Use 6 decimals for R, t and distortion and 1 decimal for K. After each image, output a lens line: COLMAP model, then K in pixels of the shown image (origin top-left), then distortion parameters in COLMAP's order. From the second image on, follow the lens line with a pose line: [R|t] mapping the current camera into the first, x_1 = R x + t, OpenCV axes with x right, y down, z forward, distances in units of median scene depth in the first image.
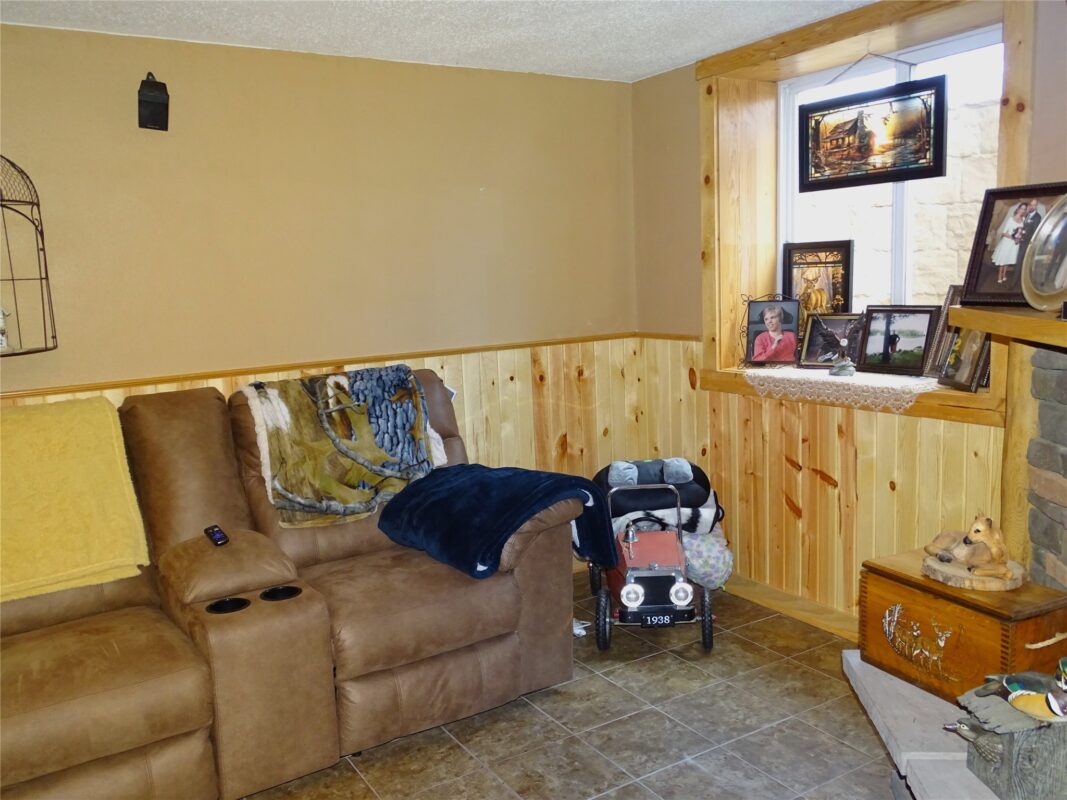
lens RADIAL K [[887.9, 0, 564.9], [0, 887.9, 403.0], [0, 0, 1]] dist [-0.018240, 0.036029]
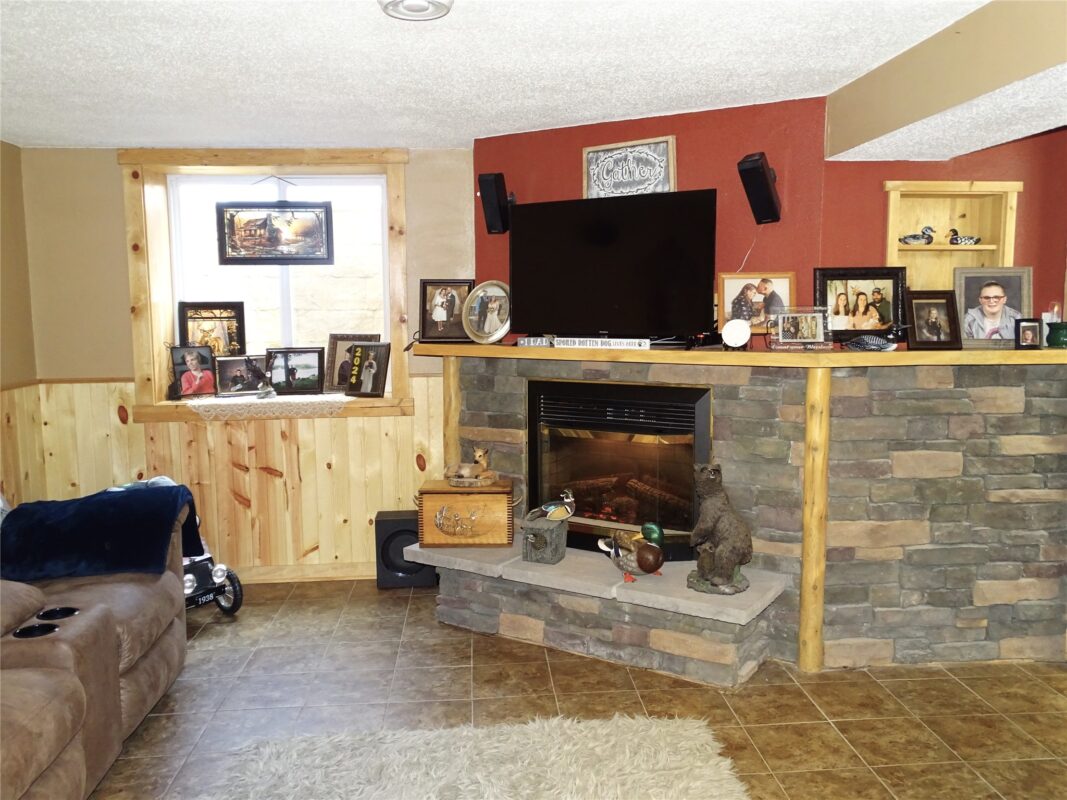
lens RADIAL K [[887.9, 0, 534.8], [0, 887.9, 397.2], [0, 0, 1]] dist [-0.018240, 0.036029]
pose [[0.472951, -0.059052, 0.879108, -0.714870], [0.122524, 0.992465, 0.000750, 0.017293], [-0.872528, 0.107357, 0.476623, -0.029006]]
